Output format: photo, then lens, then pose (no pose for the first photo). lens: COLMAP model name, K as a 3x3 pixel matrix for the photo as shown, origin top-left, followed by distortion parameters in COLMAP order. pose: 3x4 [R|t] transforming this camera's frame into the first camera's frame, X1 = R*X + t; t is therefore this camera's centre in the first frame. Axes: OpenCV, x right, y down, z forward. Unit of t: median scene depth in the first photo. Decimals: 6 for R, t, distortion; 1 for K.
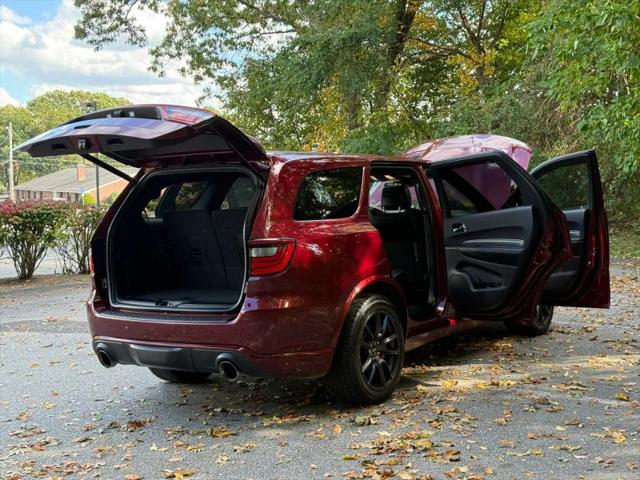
lens RADIAL K [[892.7, 0, 321.7], [0, 892.7, 219.6], [0, 0, 1]] dist [0.121225, -0.026219]
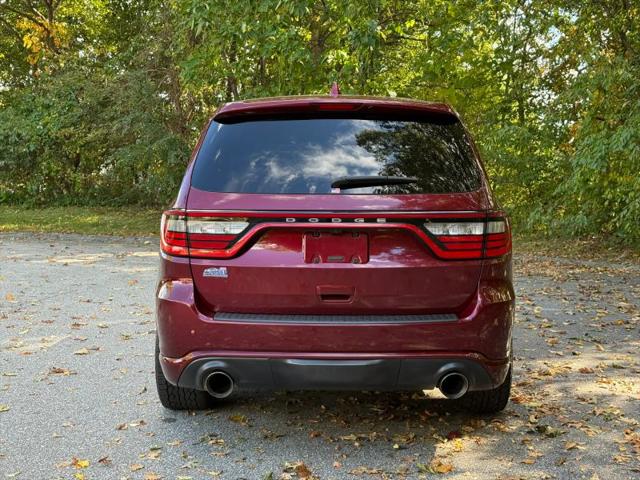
lens RADIAL K [[892.7, 0, 321.7], [0, 892.7, 219.6], [0, 0, 1]] dist [0.121225, -0.026219]
pose [[0.832106, 0.010633, 0.554515, -0.109918], [-0.017844, 0.999812, 0.007605, 0.004823], [-0.554330, -0.016222, 0.832139, 0.077730]]
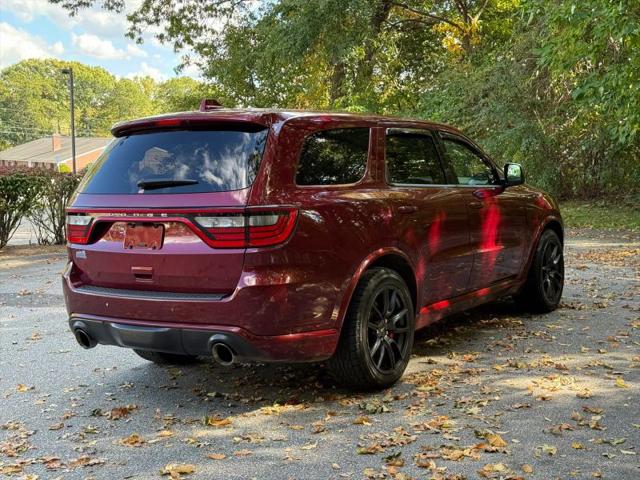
lens RADIAL K [[892.7, 0, 321.7], [0, 892.7, 219.6], [0, 0, 1]] dist [0.121225, -0.026219]
pose [[0.999686, 0.005245, 0.024483, -0.005564], [-0.005995, 0.999511, 0.030697, 0.001490], [-0.024310, -0.030834, 0.999229, 0.019864]]
